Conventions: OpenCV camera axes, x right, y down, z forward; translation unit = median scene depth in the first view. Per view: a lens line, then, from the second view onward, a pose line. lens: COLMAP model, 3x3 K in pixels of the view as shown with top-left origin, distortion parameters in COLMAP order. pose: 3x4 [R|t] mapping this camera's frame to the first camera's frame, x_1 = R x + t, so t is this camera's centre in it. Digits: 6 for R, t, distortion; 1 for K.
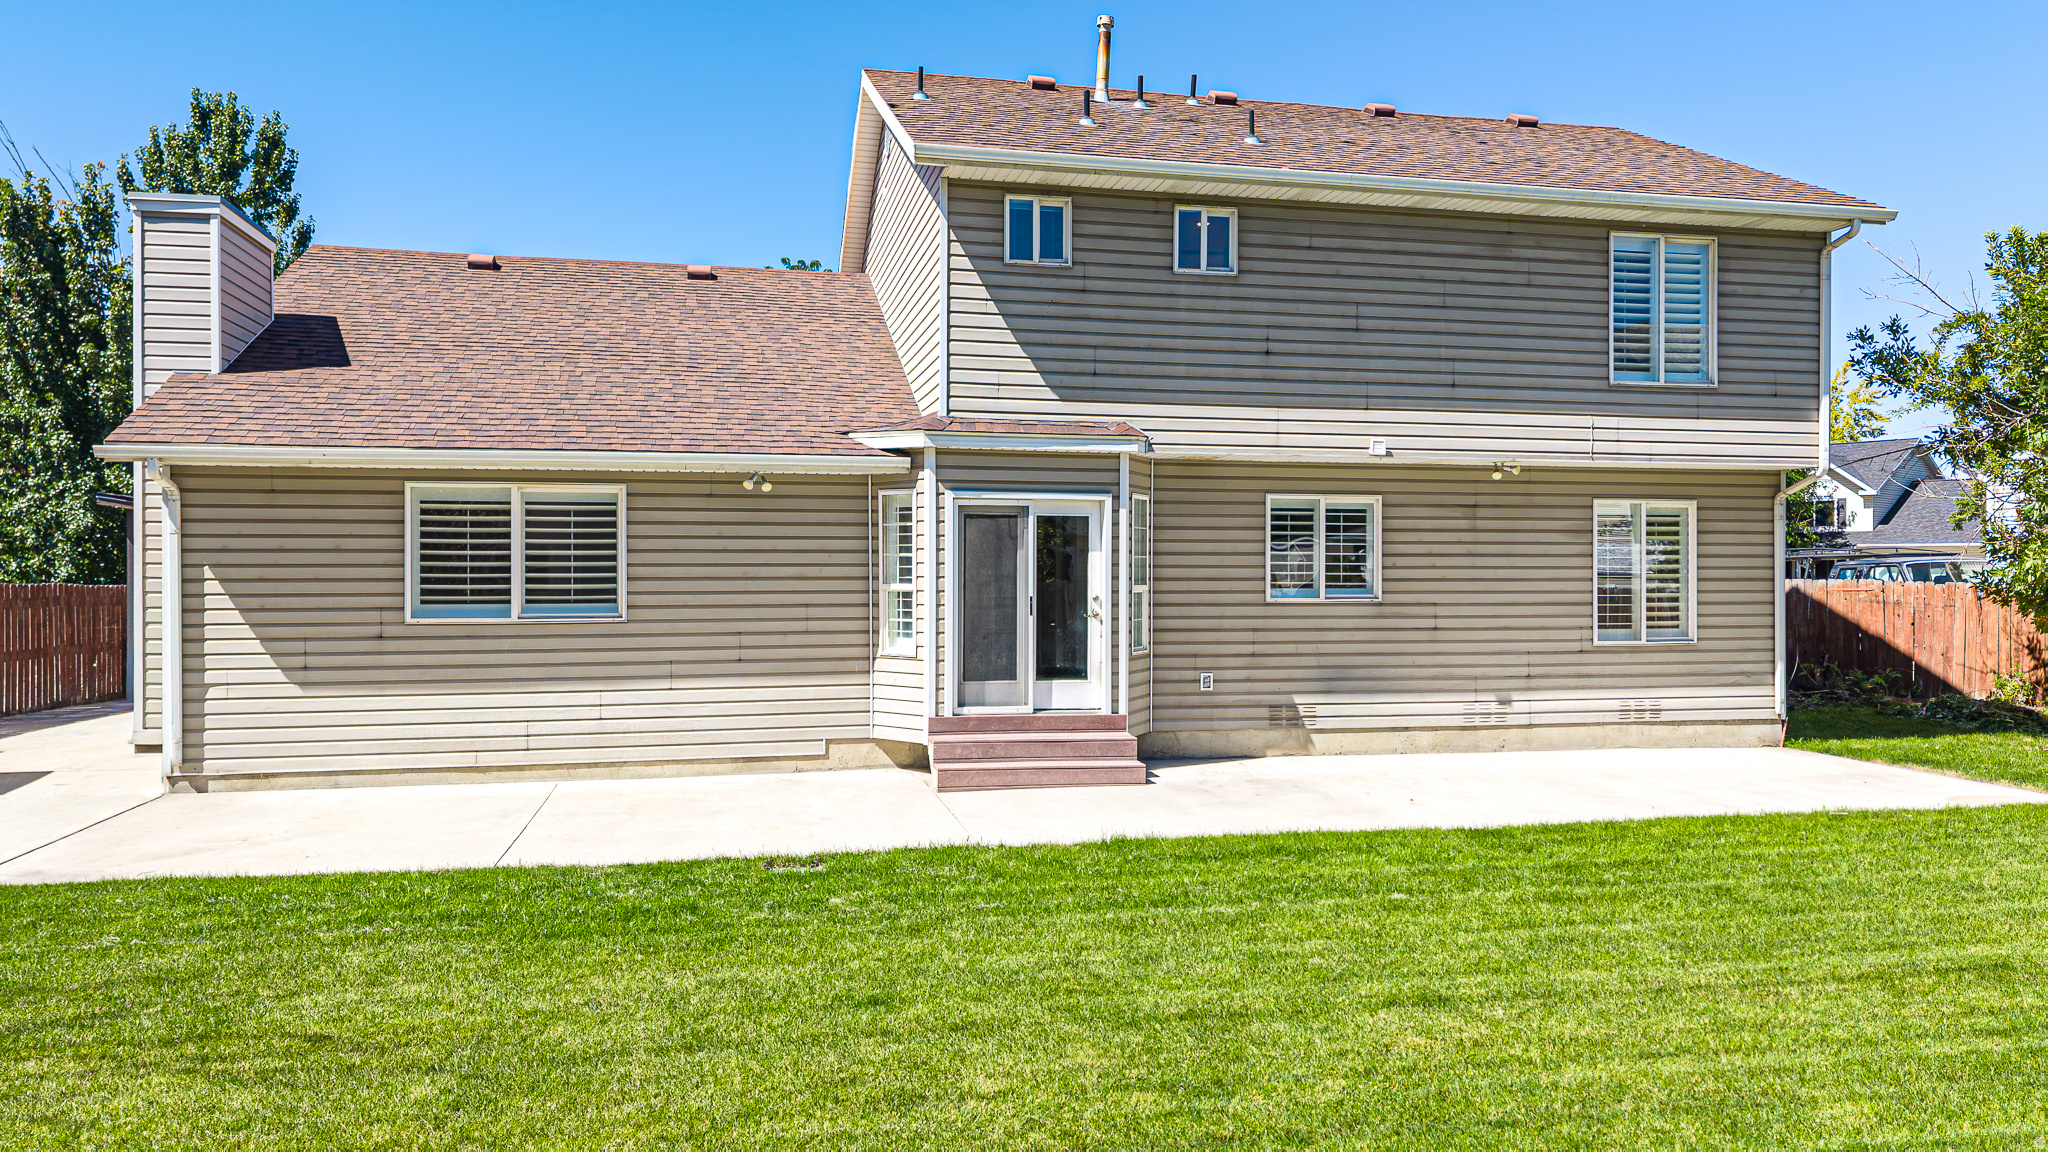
lens RADIAL K [[1373.3, 0, 1024.0], [0, 1373.3, 576.0], [0, 0, 1]] dist [0.045535, -0.001747]
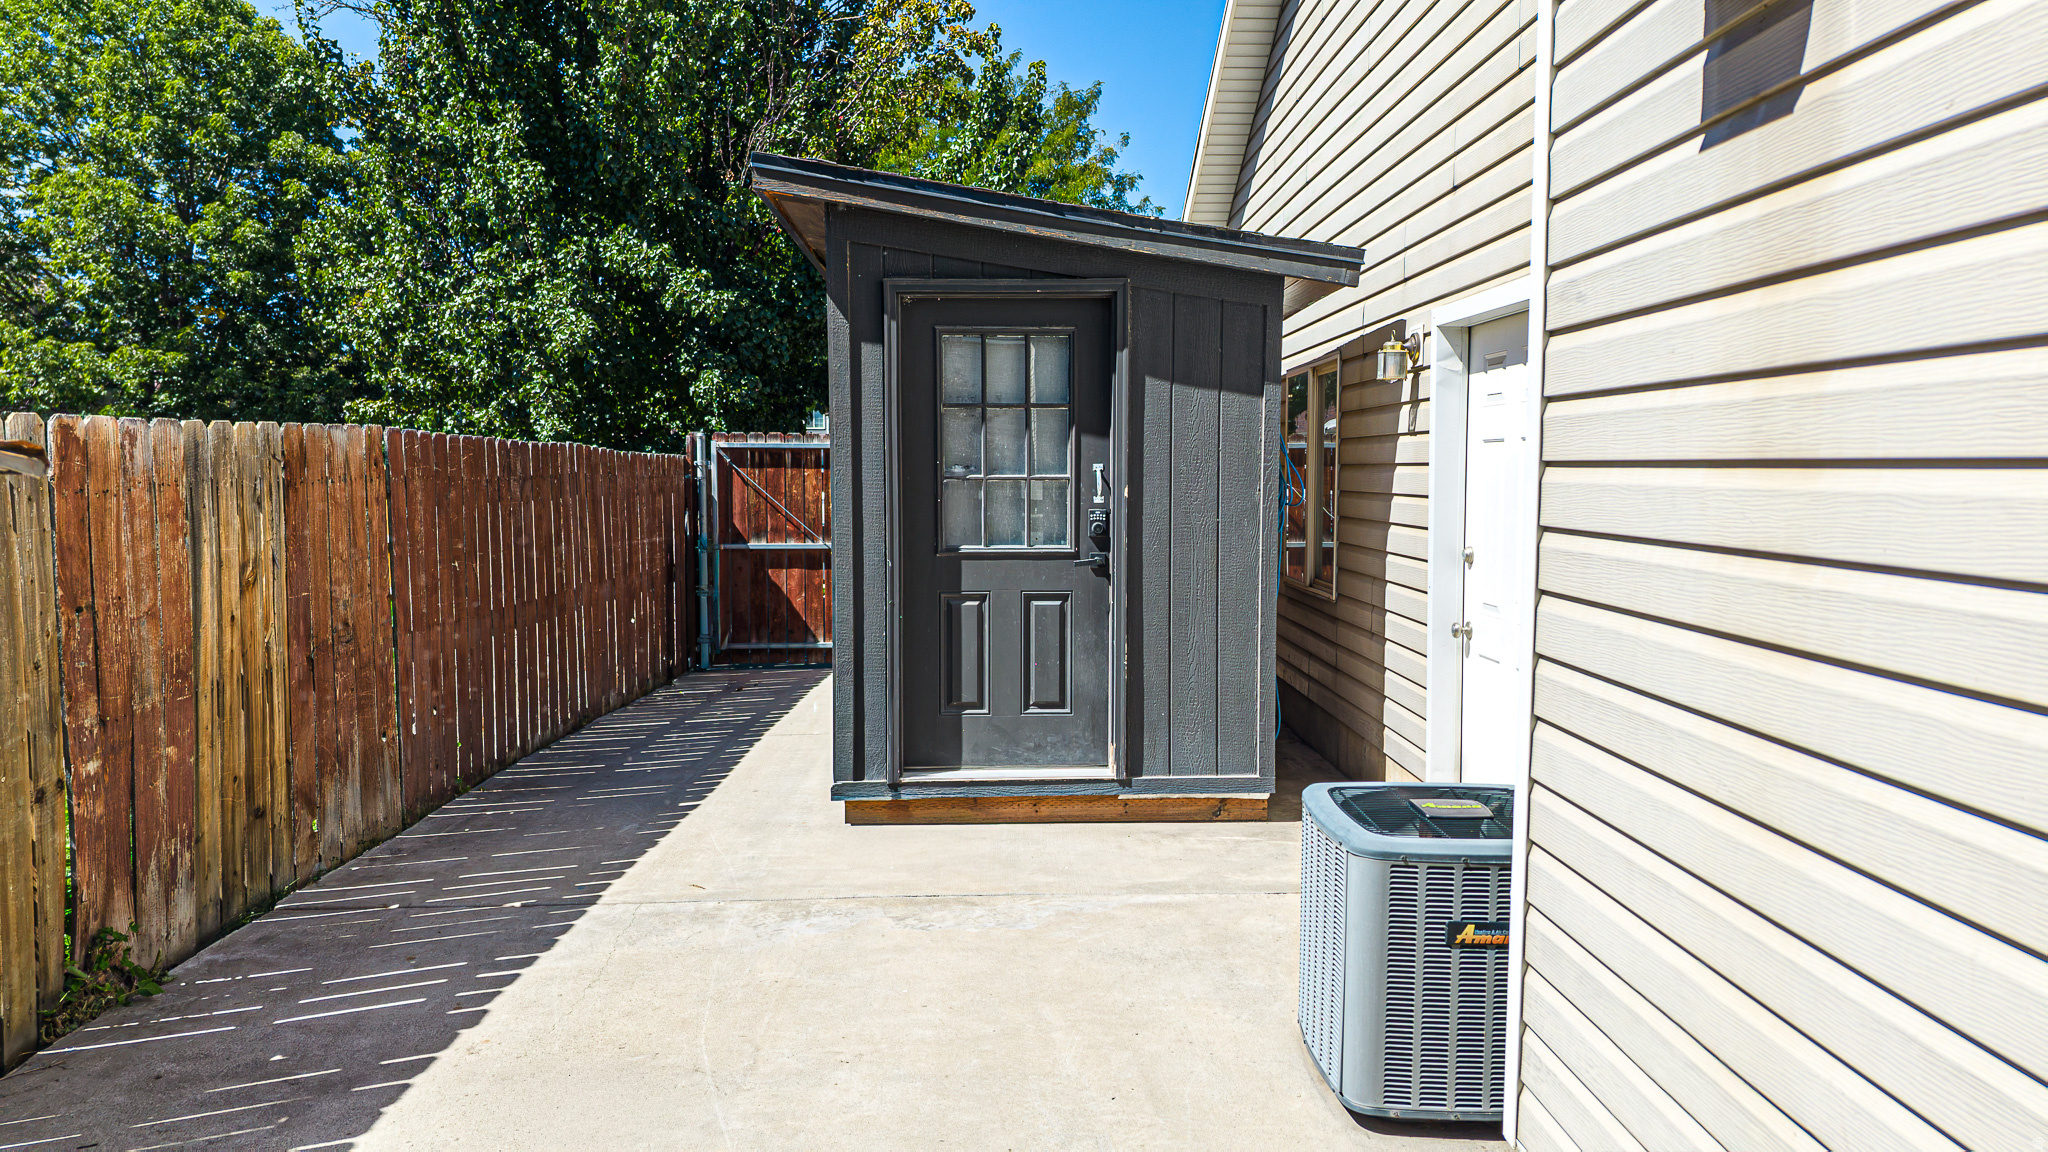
lens RADIAL K [[1363.1, 0, 1024.0], [0, 1363.1, 576.0], [0, 0, 1]] dist [0.123669, -0.000966]
pose [[0.979442, 0.021012, -0.200630, -0.402247], [-0.005438, 0.996949, 0.077865, 0.010602], [0.201654, -0.075173, 0.976568, 0.524165]]
